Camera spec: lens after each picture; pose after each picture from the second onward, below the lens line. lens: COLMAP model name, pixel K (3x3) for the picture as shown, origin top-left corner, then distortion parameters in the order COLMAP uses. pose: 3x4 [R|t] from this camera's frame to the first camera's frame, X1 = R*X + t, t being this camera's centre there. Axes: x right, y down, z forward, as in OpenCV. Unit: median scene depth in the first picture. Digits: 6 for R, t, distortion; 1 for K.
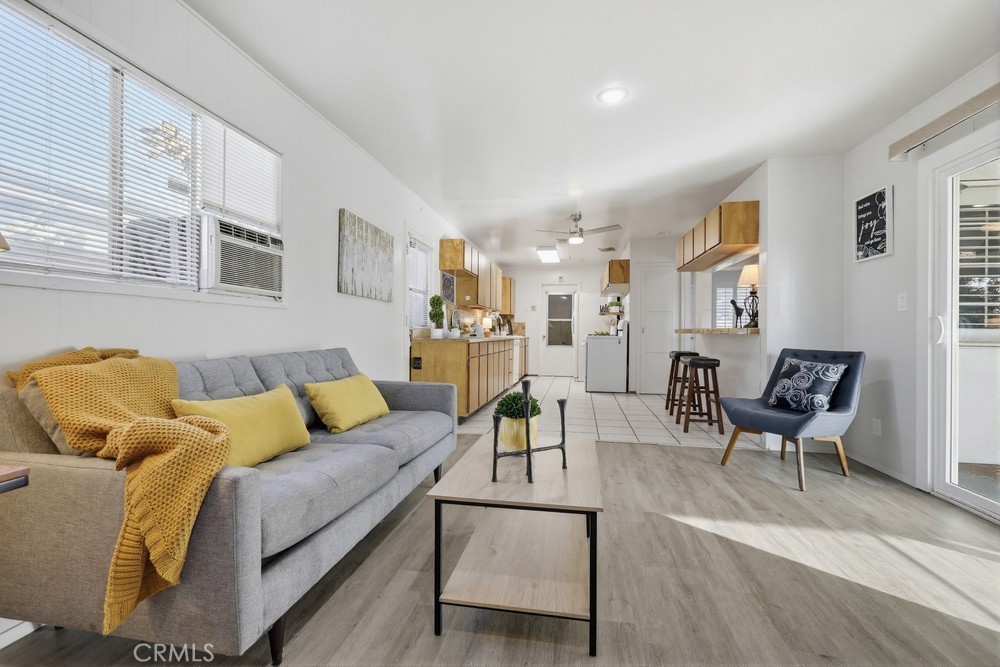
lens RADIAL K [[444.9, 0, 493.4], [0, 444.9, 332.5], [0, 0, 1]] dist [-0.004432, 0.001294]
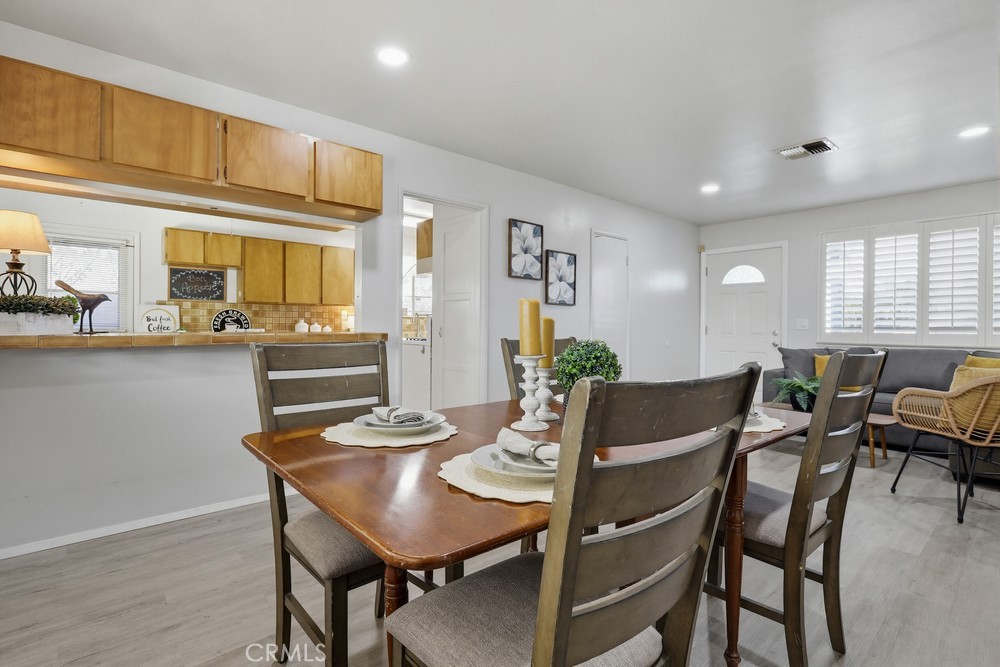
lens RADIAL K [[485.6, 0, 491.0], [0, 485.6, 327.6], [0, 0, 1]] dist [-0.006548, 0.003947]
pose [[0.779500, -0.005007, -0.626382, 1.420494], [0.002180, 0.999984, -0.005281, -0.012766], [0.626398, 0.002751, 0.779499, 0.939017]]
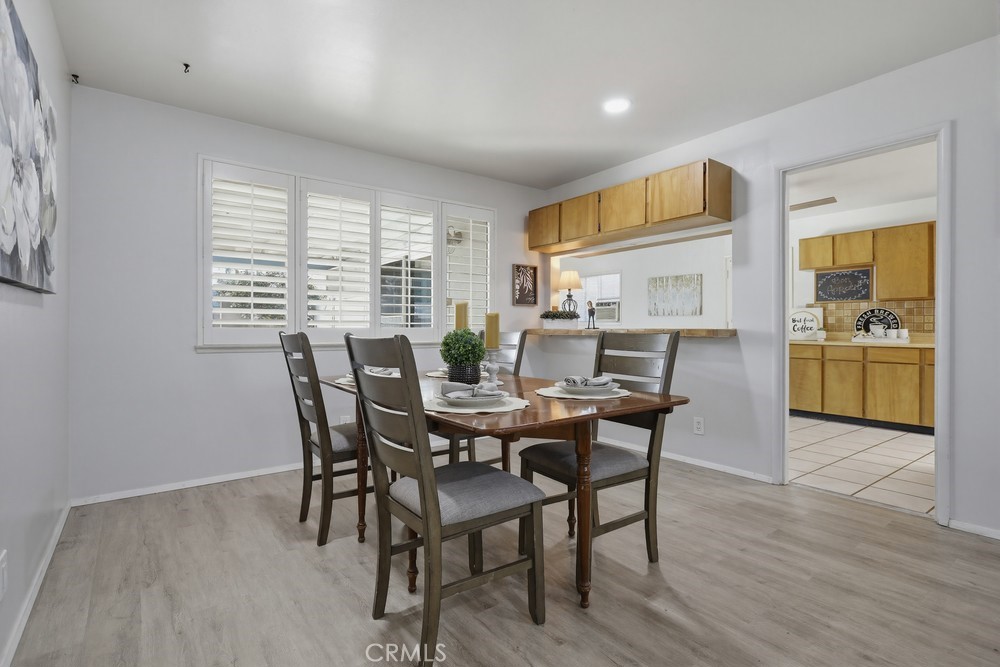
lens RADIAL K [[485.6, 0, 501.5], [0, 485.6, 325.3], [0, 0, 1]] dist [-0.006548, 0.003947]
pose [[-0.670815, -0.015315, -0.741467, 1.631287], [-0.009154, 0.999882, -0.012371, -0.002046], [0.741568, -0.001512, -0.670876, 1.733189]]
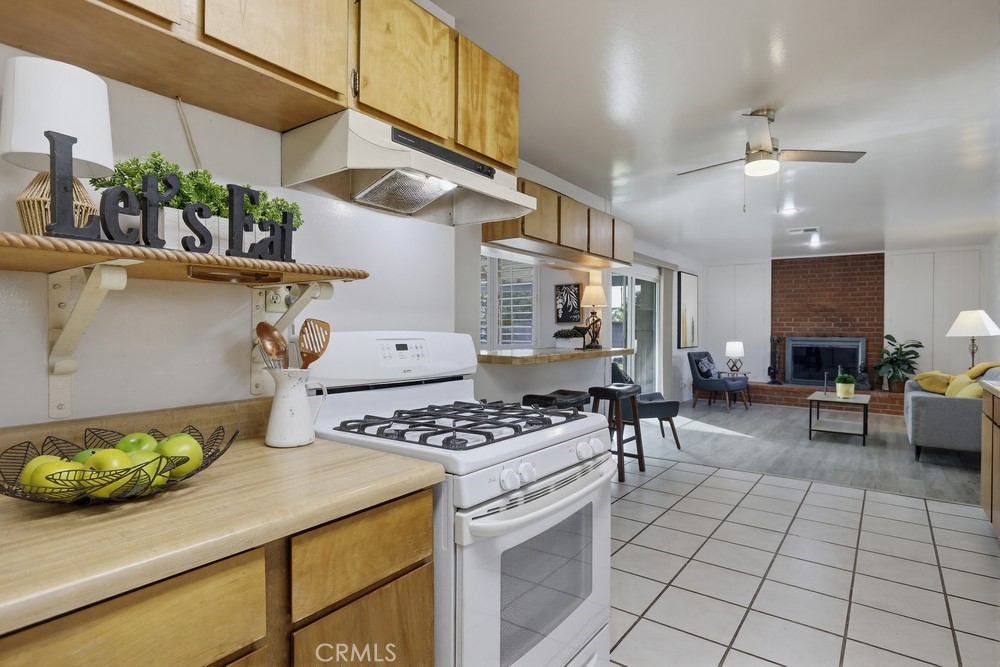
lens RADIAL K [[535.6, 0, 498.0], [0, 535.6, 329.8], [0, 0, 1]] dist [-0.003680, 0.001701]
pose [[-0.905694, -0.013731, 0.423710, 0.276099], [-0.012141, 0.999905, 0.006452, -0.058343], [-0.423758, 0.000700, -0.905775, 2.270238]]
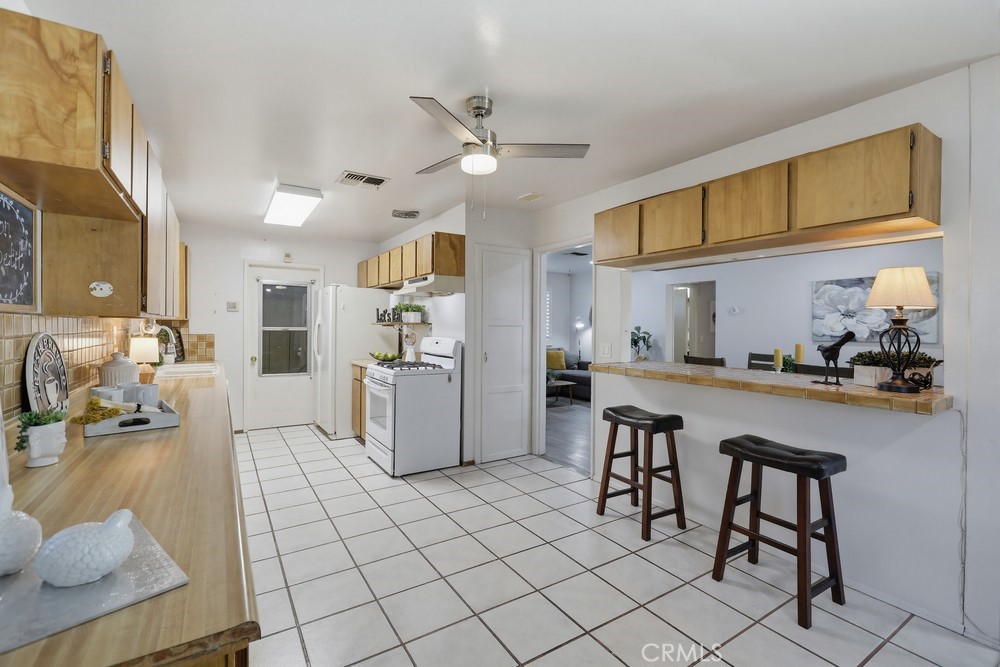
lens RADIAL K [[444.9, 0, 496.7], [0, 444.9, 330.0], [0, 0, 1]] dist [-0.004432, 0.001294]
pose [[0.728697, -0.010483, 0.684756, -0.109284], [-0.001216, 0.999861, 0.016601, -0.090197], [-0.684835, -0.012929, 0.728584, 0.980709]]
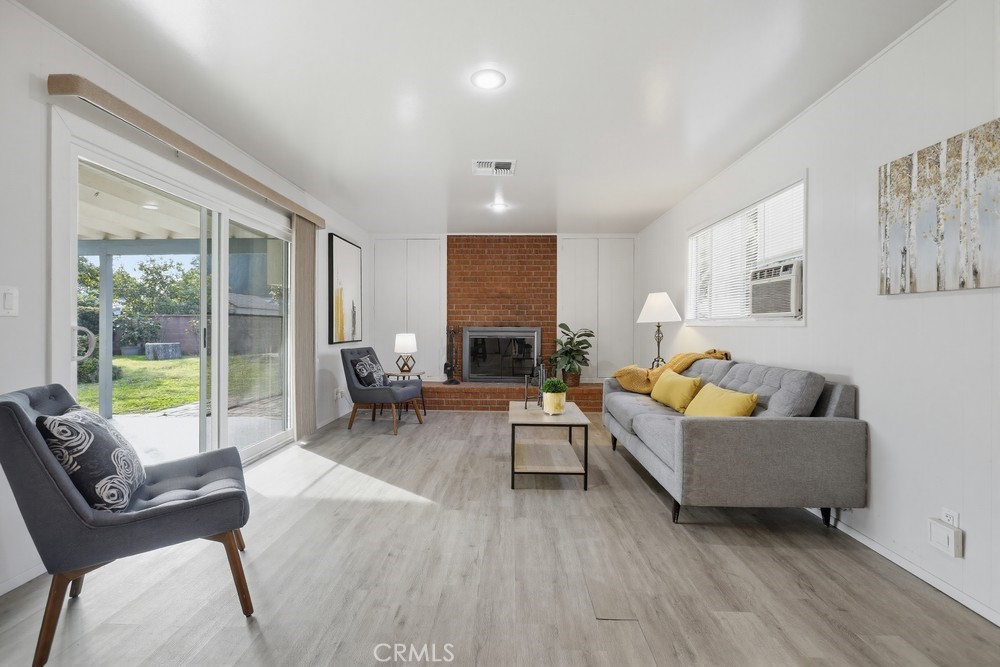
lens RADIAL K [[444.9, 0, 494.6], [0, 444.9, 329.7], [0, 0, 1]] dist [-0.004432, 0.001294]
pose [[-0.987892, -0.009785, -0.154836, 0.266971], [-0.011024, 0.999914, 0.007145, -0.031016], [0.154752, 0.008765, -0.987914, 1.291906]]
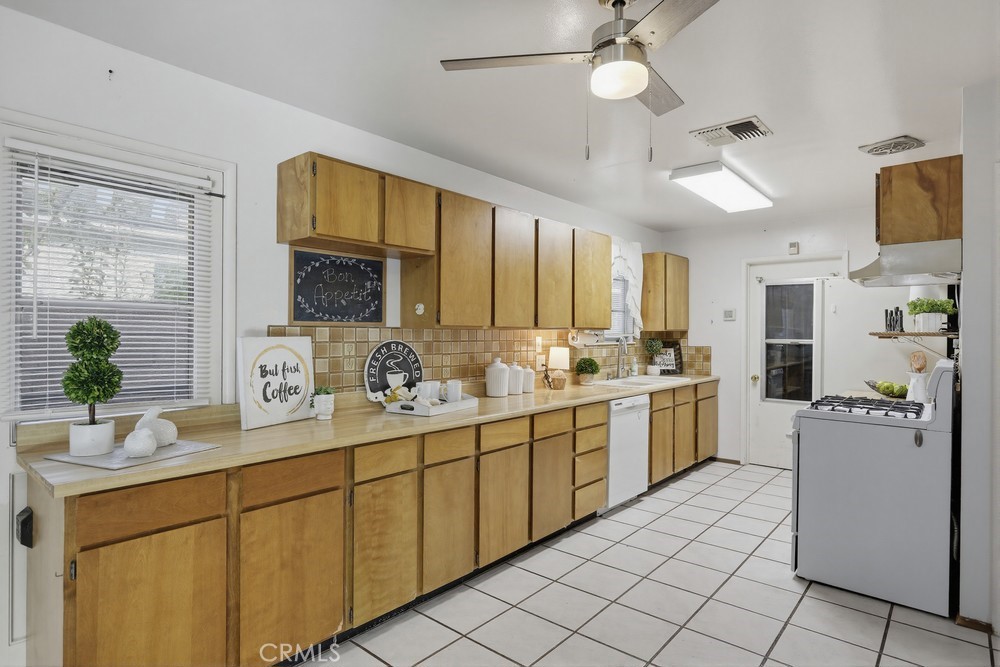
lens RADIAL K [[535.6, 0, 494.4], [0, 535.6, 332.3], [0, 0, 1]] dist [-0.003680, 0.001701]
pose [[0.865006, -0.003726, -0.501747, 0.391865], [0.001304, 0.999986, -0.005178, -0.086648], [0.501759, 0.003824, 0.864999, 0.988503]]
